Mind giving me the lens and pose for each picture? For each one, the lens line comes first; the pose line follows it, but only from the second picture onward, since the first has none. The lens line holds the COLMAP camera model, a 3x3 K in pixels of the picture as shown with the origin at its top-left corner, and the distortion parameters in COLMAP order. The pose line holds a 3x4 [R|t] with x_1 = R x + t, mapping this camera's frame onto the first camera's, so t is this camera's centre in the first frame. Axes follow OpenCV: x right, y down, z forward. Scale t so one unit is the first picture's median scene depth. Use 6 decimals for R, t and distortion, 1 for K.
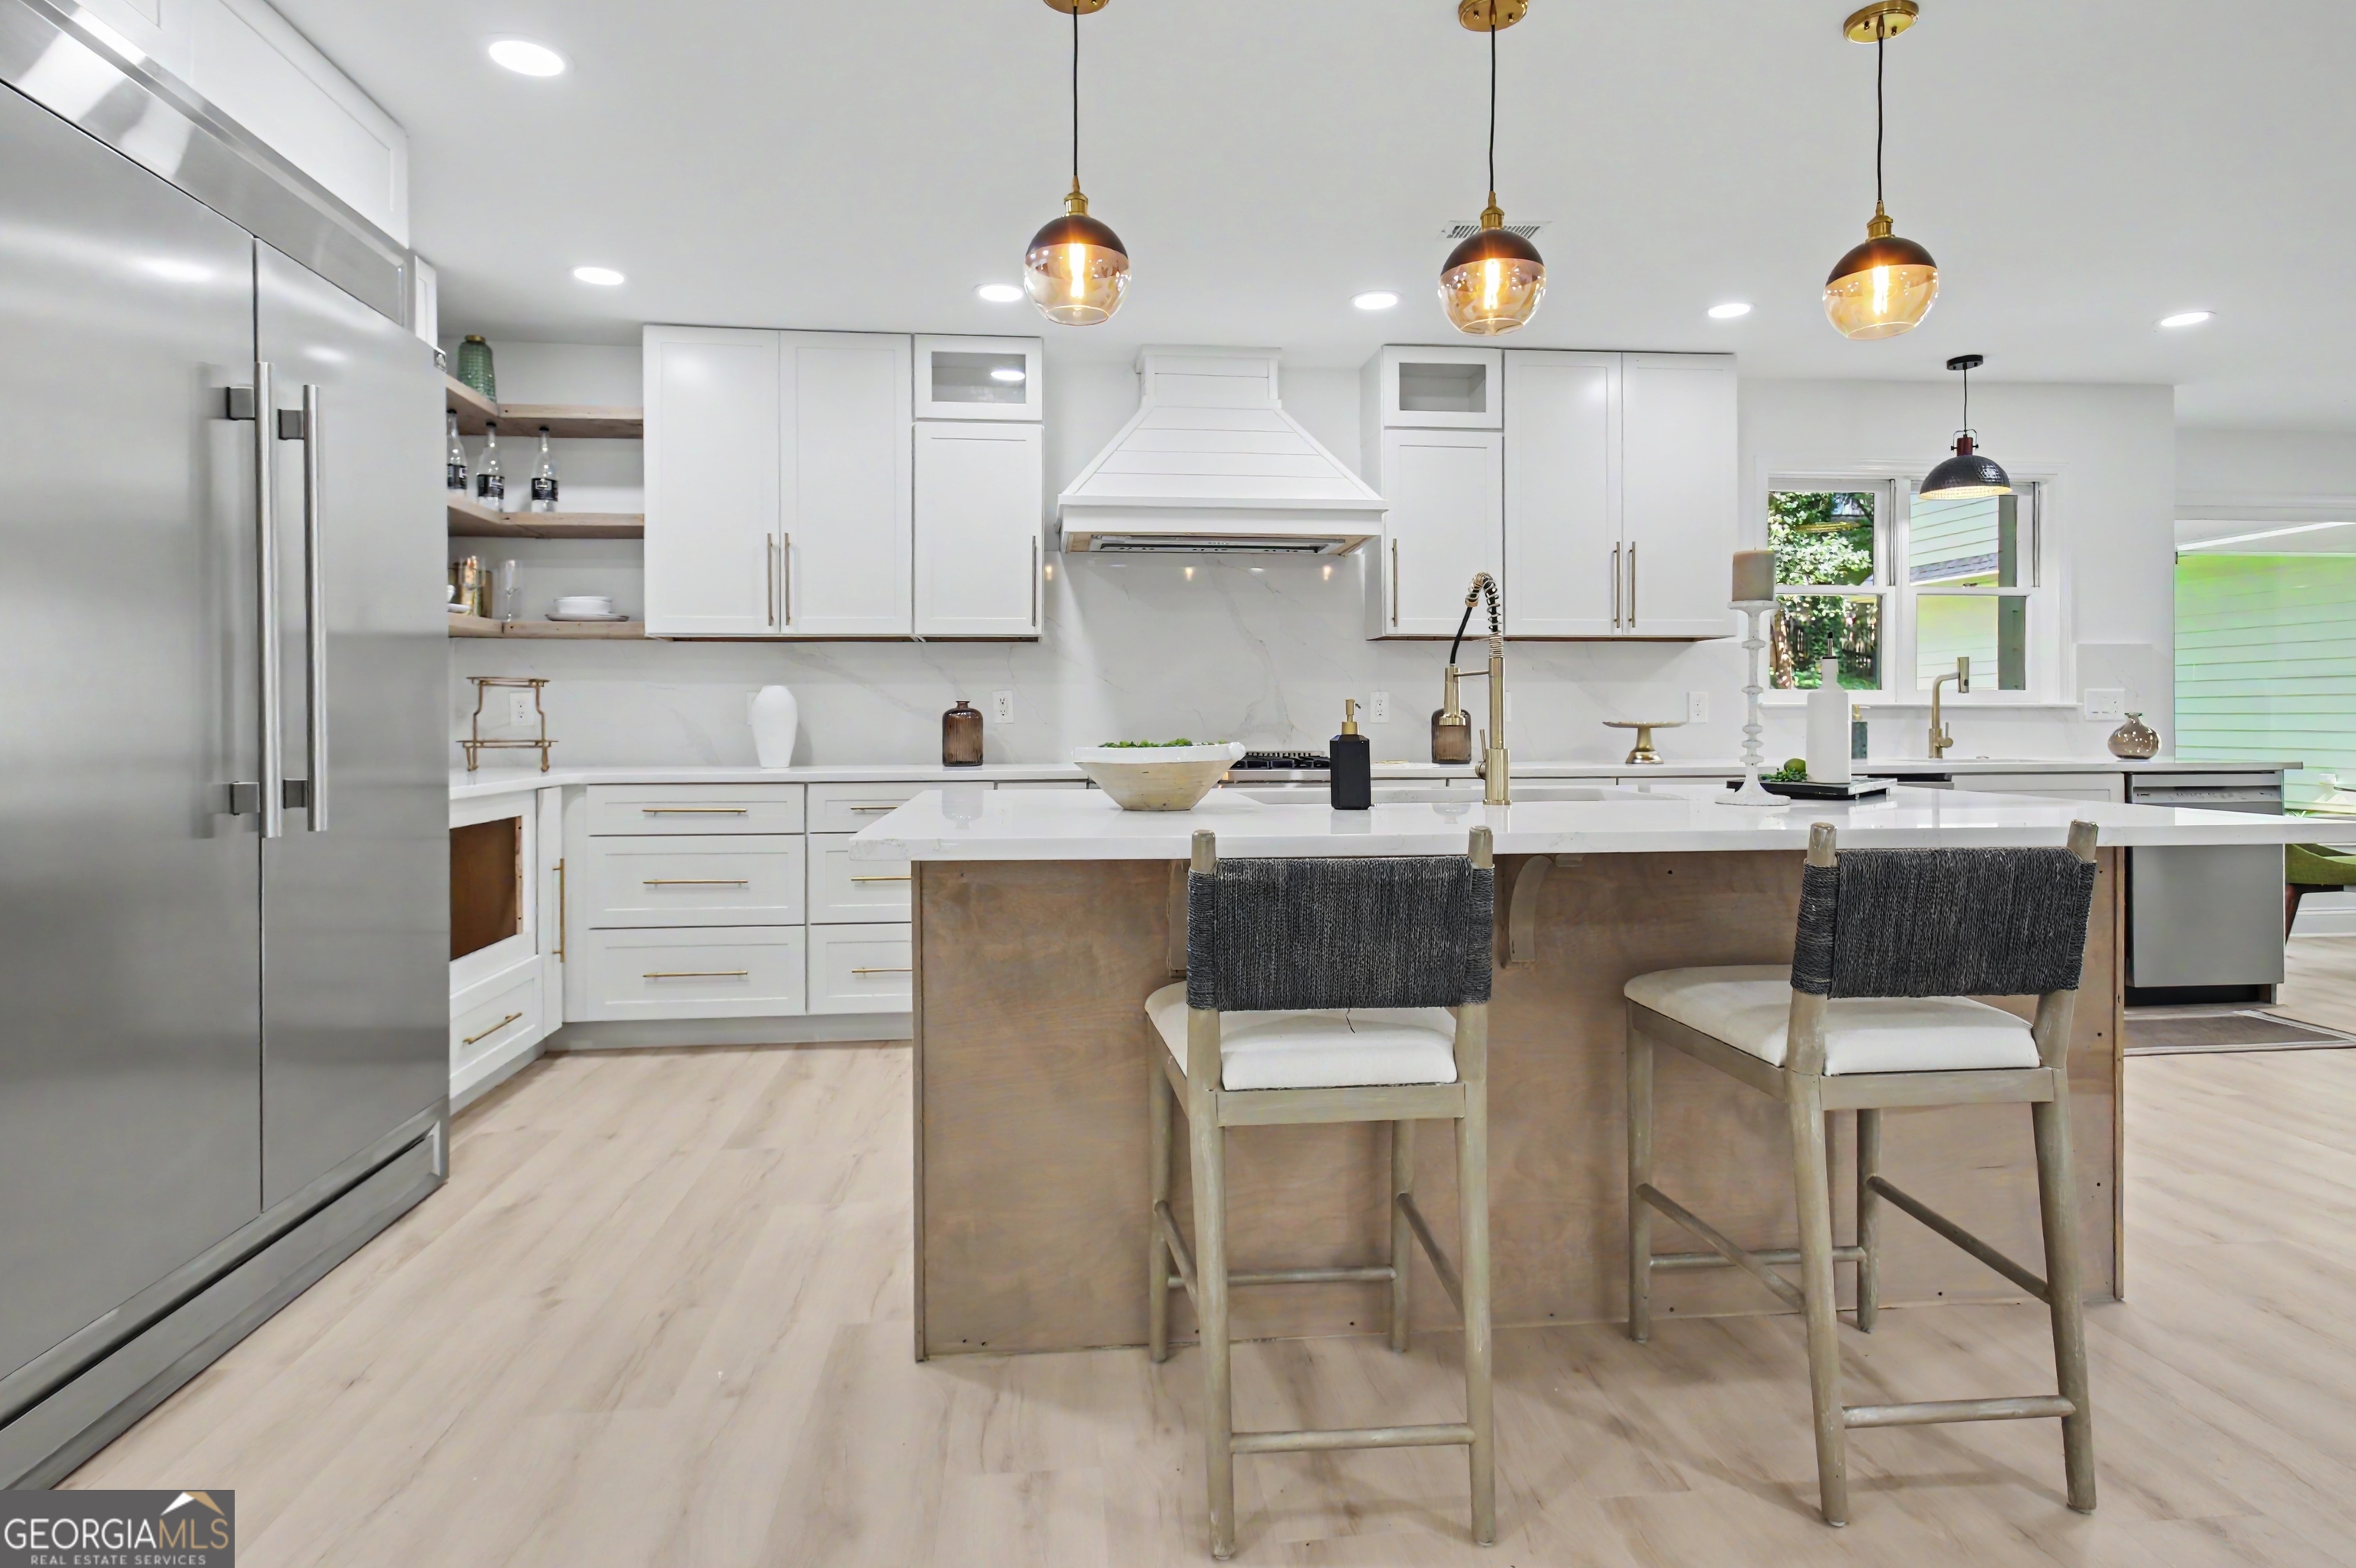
lens RADIAL K [[1264.7, 0, 1170.1], [0, 1264.7, 715.7], [0, 0, 1]] dist [0.007680, 0.001011]
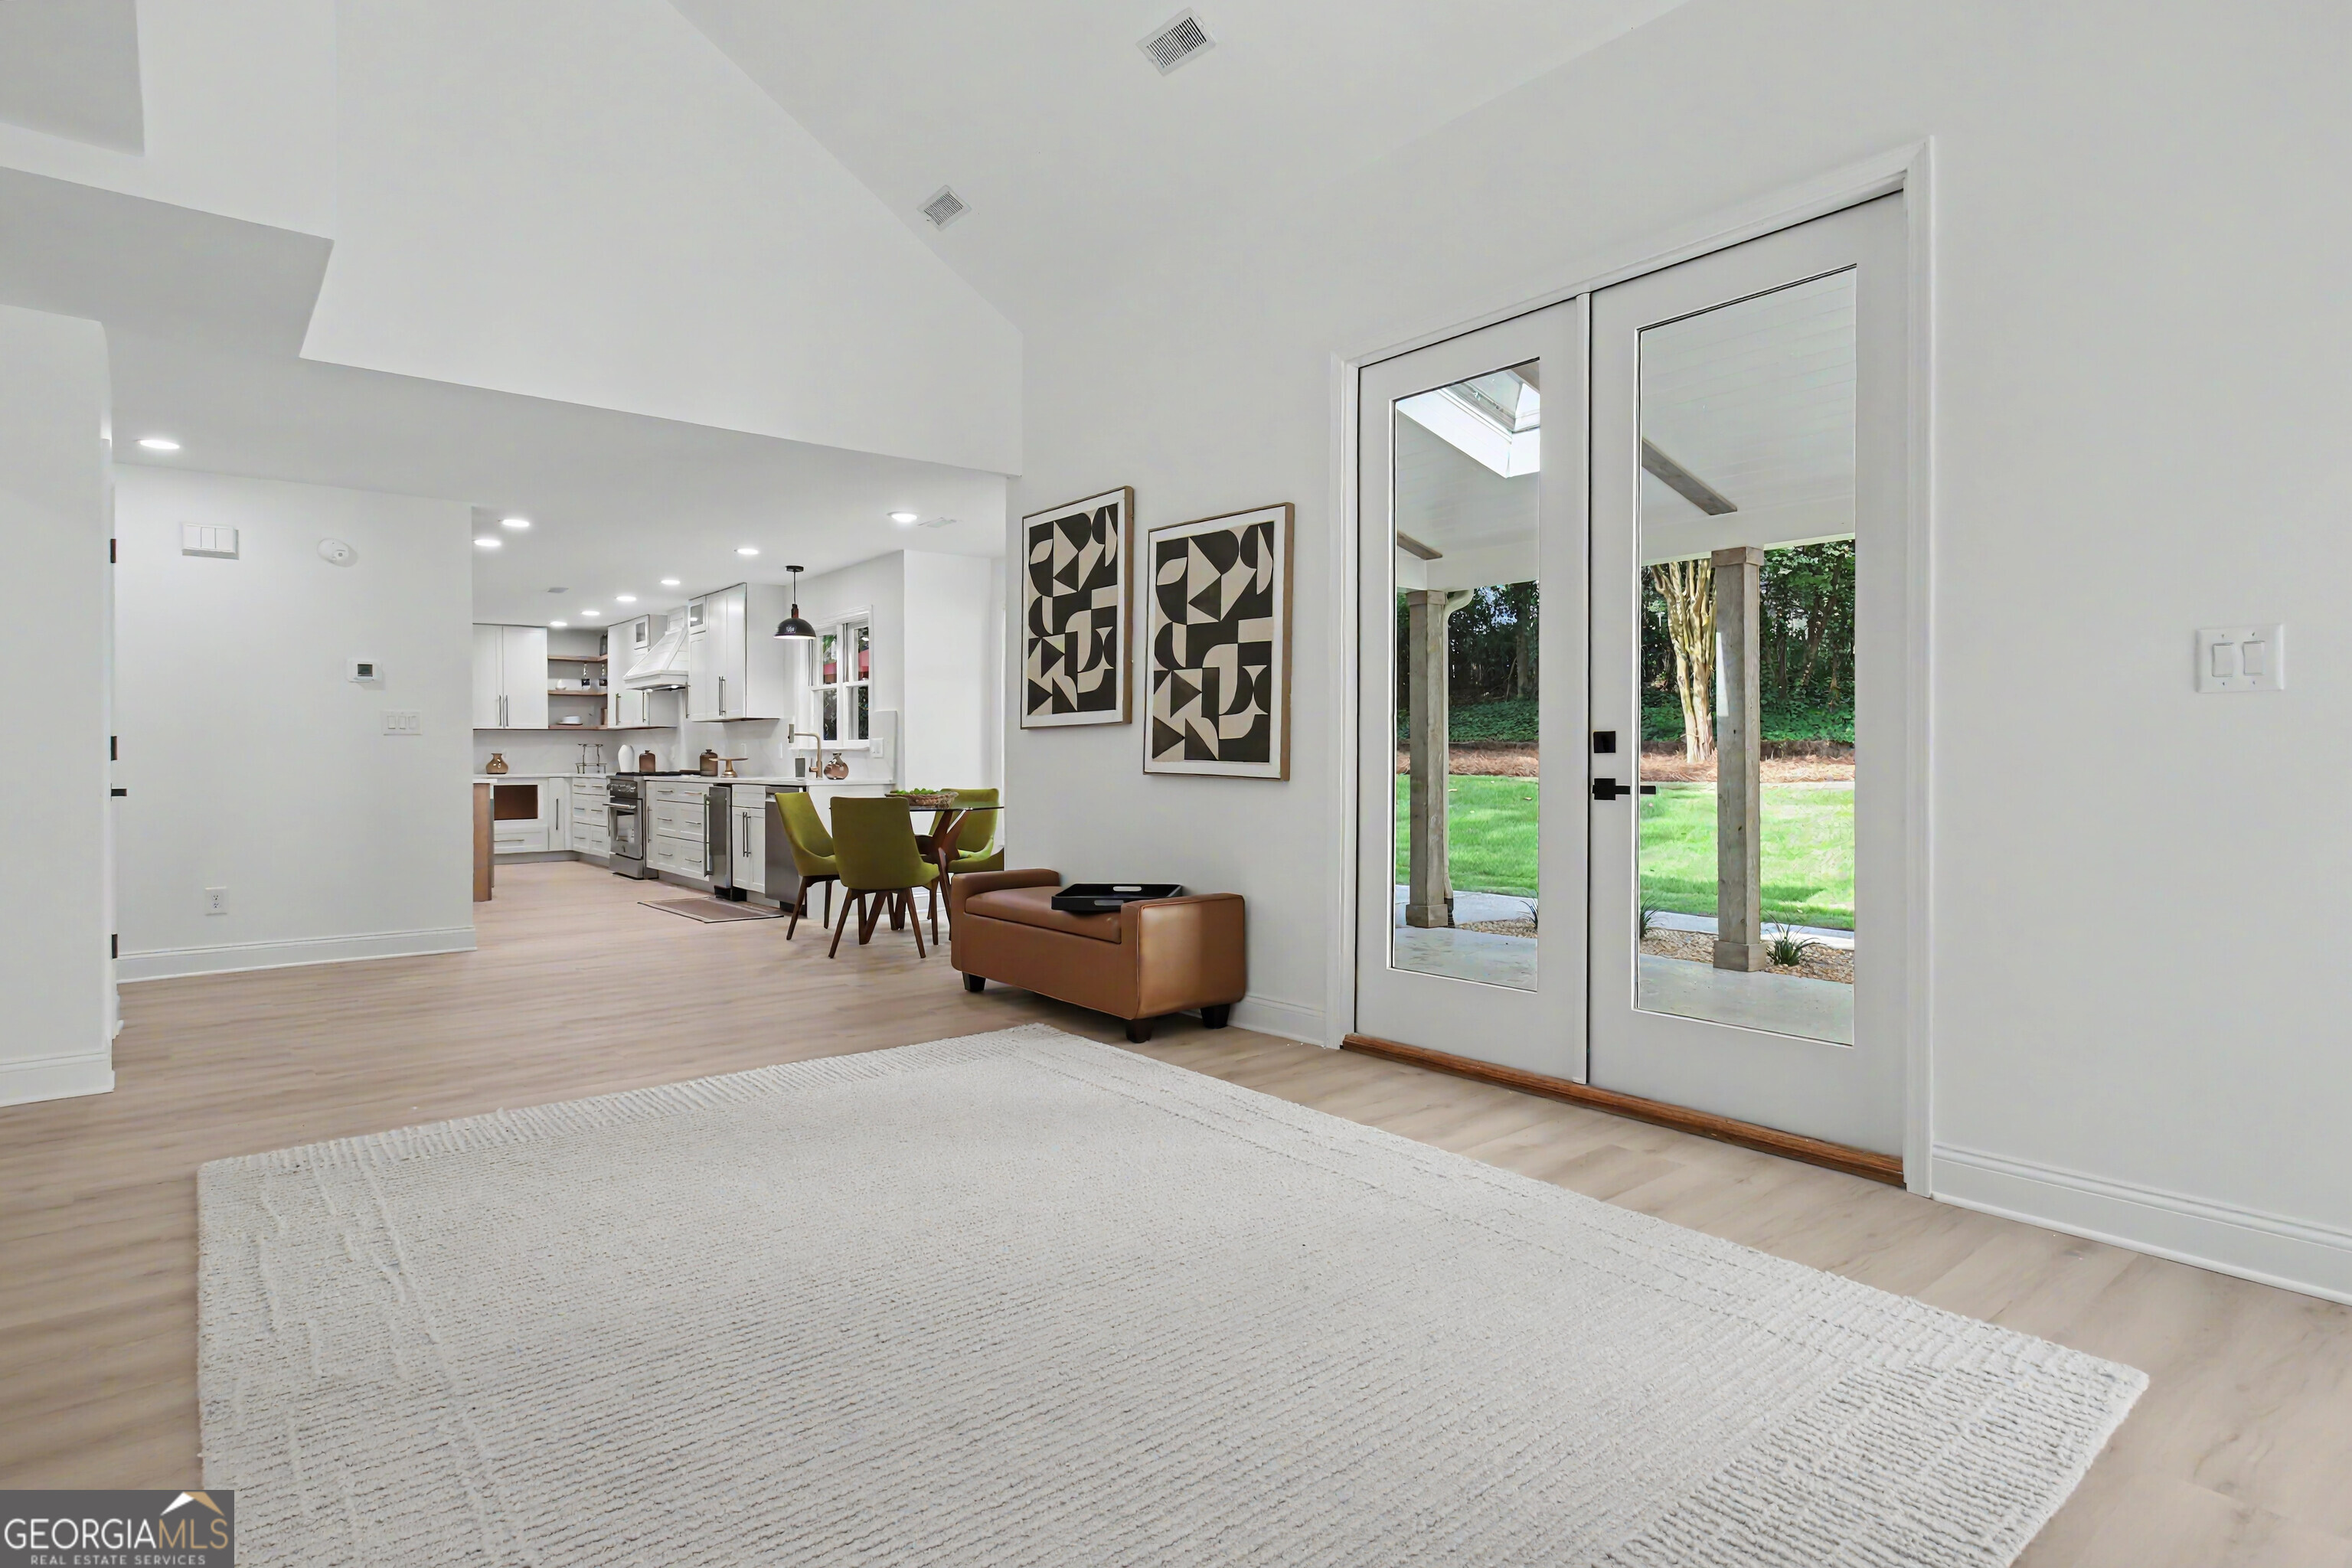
lens RADIAL K [[1262.7, 0, 1188.6], [0, 1262.7, 749.7], [0, 0, 1]] dist [0.007680, 0.001011]
pose [[0.548967, -0.003307, -0.835837, 2.750081], [0.006176, 0.999981, 0.000101, -0.005553], [0.835821, -0.005218, 0.548977, 0.500393]]
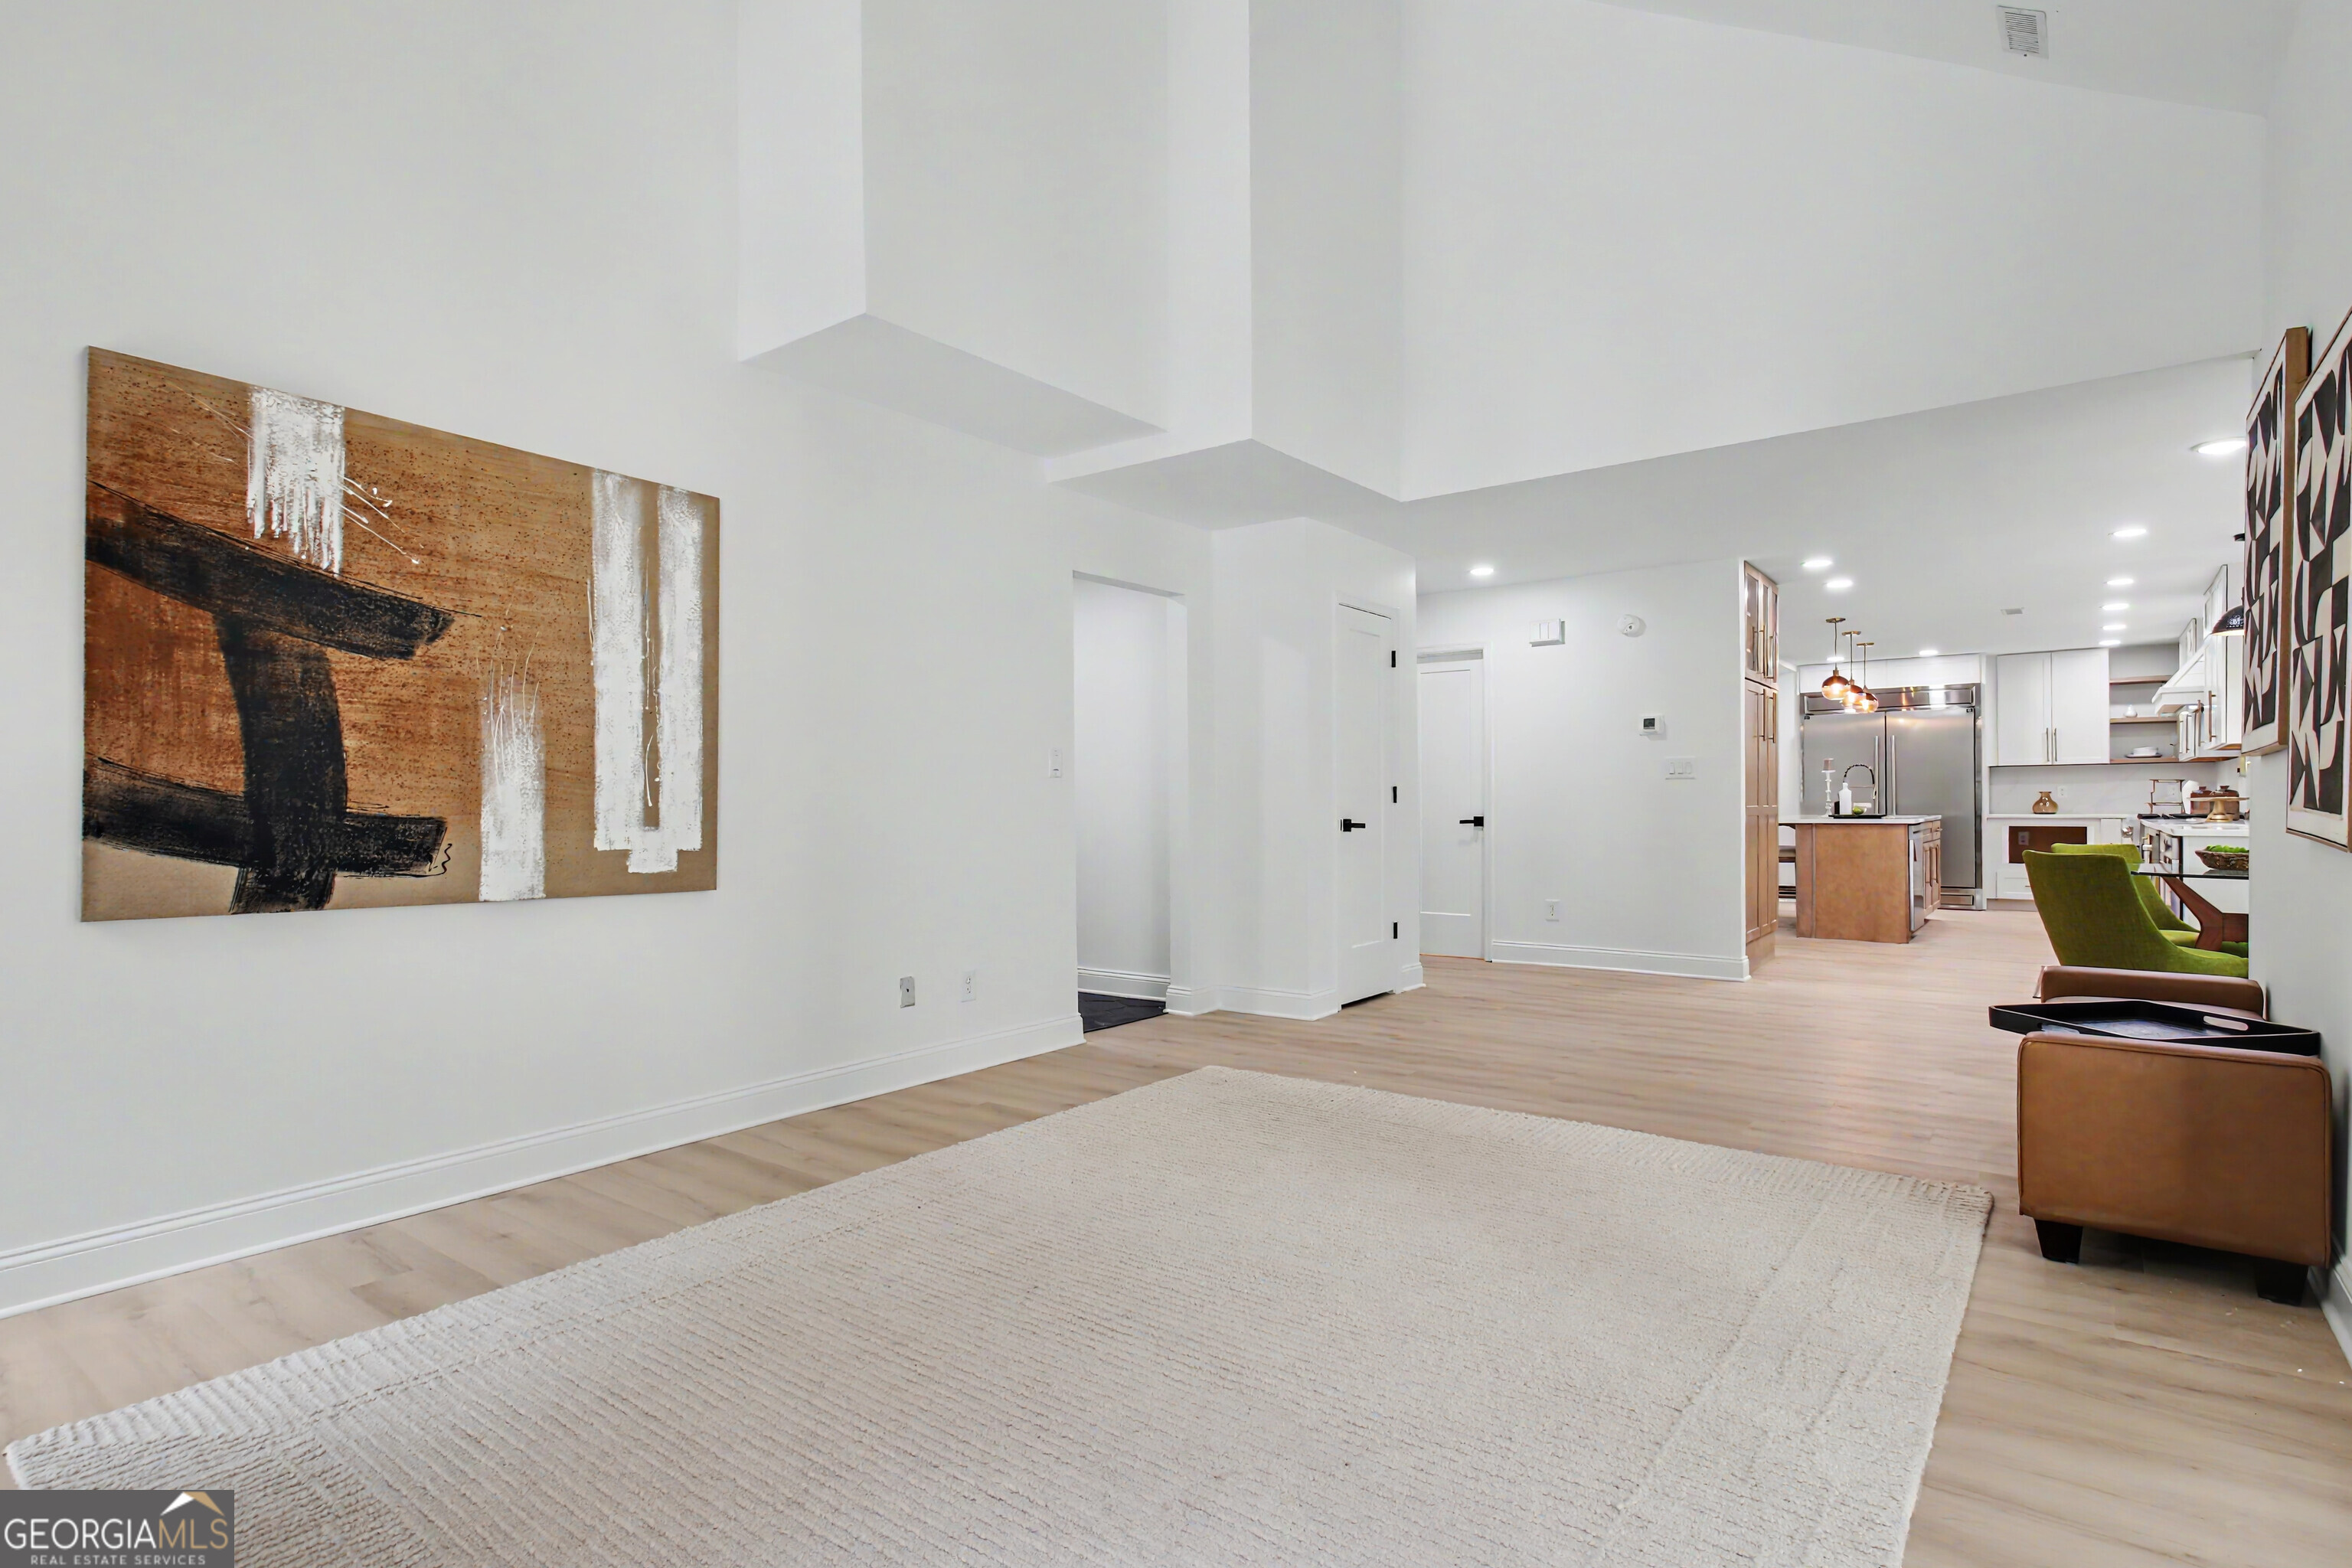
lens RADIAL K [[1184.6, 0, 1125.9], [0, 1184.6, 815.7], [0, 0, 1]] dist [-0.002126, -0.000339]
pose [[-0.701780, 0.016074, -0.712213, 2.627103], [0.013407, 0.999866, 0.009356, -0.004310], [0.712268, -0.002982, -0.701901, 1.127492]]
